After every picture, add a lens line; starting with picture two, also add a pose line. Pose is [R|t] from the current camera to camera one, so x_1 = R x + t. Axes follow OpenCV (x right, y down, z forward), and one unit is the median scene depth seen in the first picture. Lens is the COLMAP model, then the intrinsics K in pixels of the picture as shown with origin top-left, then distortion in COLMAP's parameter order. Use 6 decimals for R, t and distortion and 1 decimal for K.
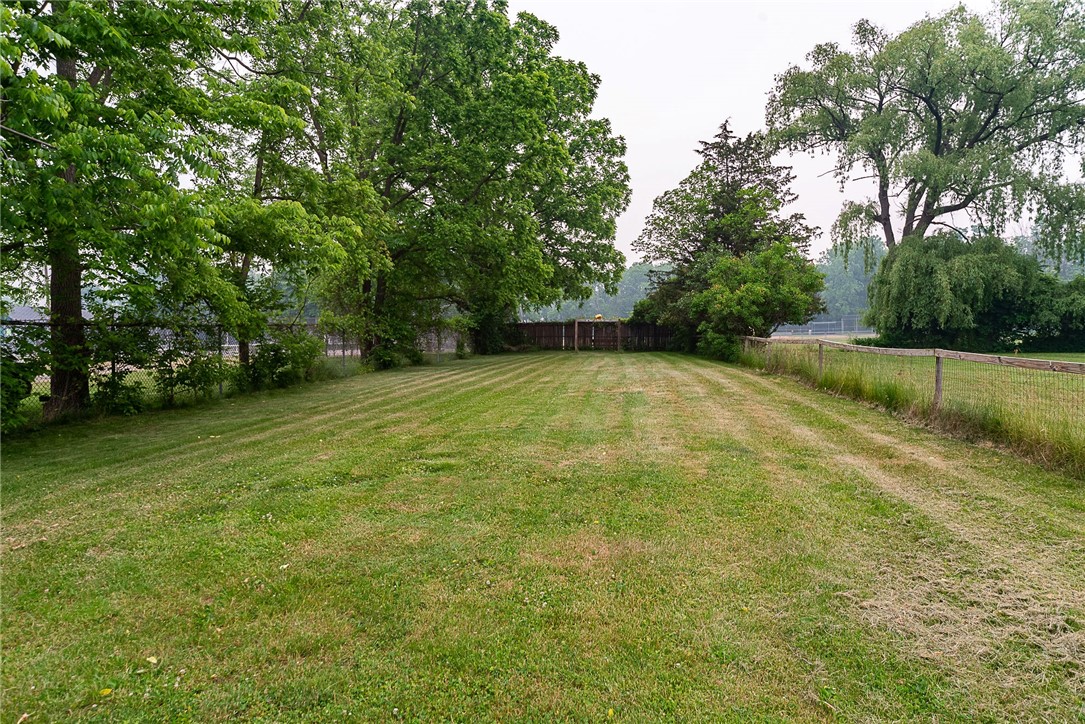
lens RADIAL K [[663.0, 0, 543.8], [0, 663.0, 358.5], [0, 0, 1]] dist [0.008710, 0.001935]
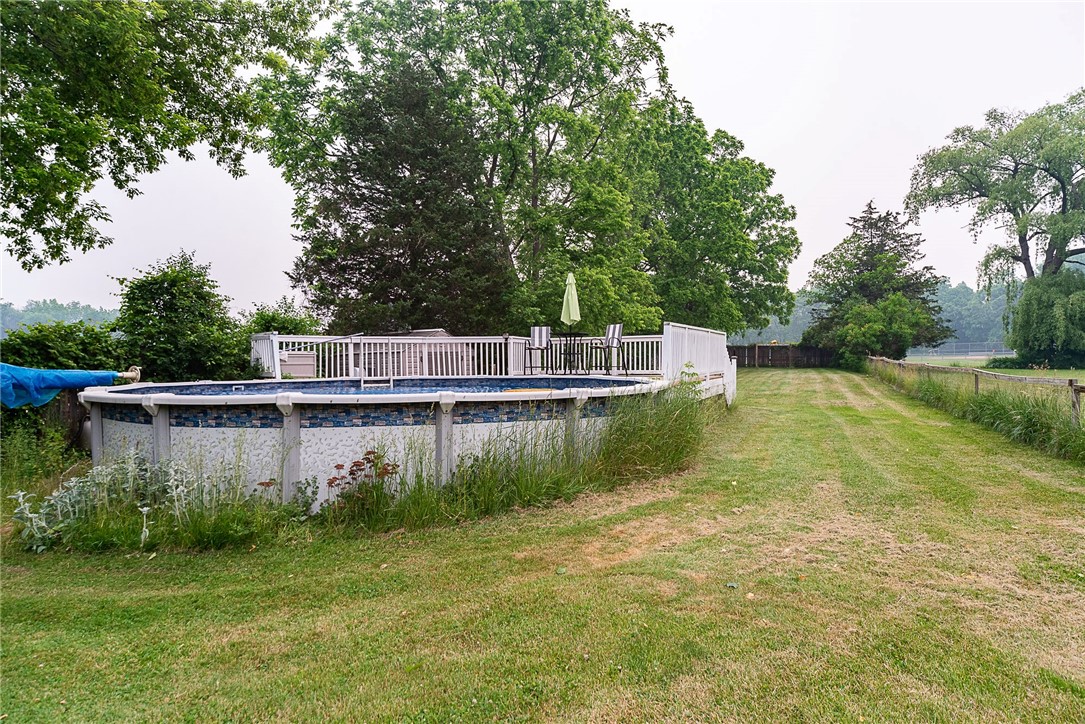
lens RADIAL K [[663.0, 0, 540.7], [0, 663.0, 365.8], [0, 0, 1]] dist [0.008710, 0.001935]
pose [[0.965852, 0.000918, -0.259093, -0.027238], [-0.006210, 0.999789, -0.019605, 0.015634], [0.259020, 0.020544, 0.965653, -0.445597]]
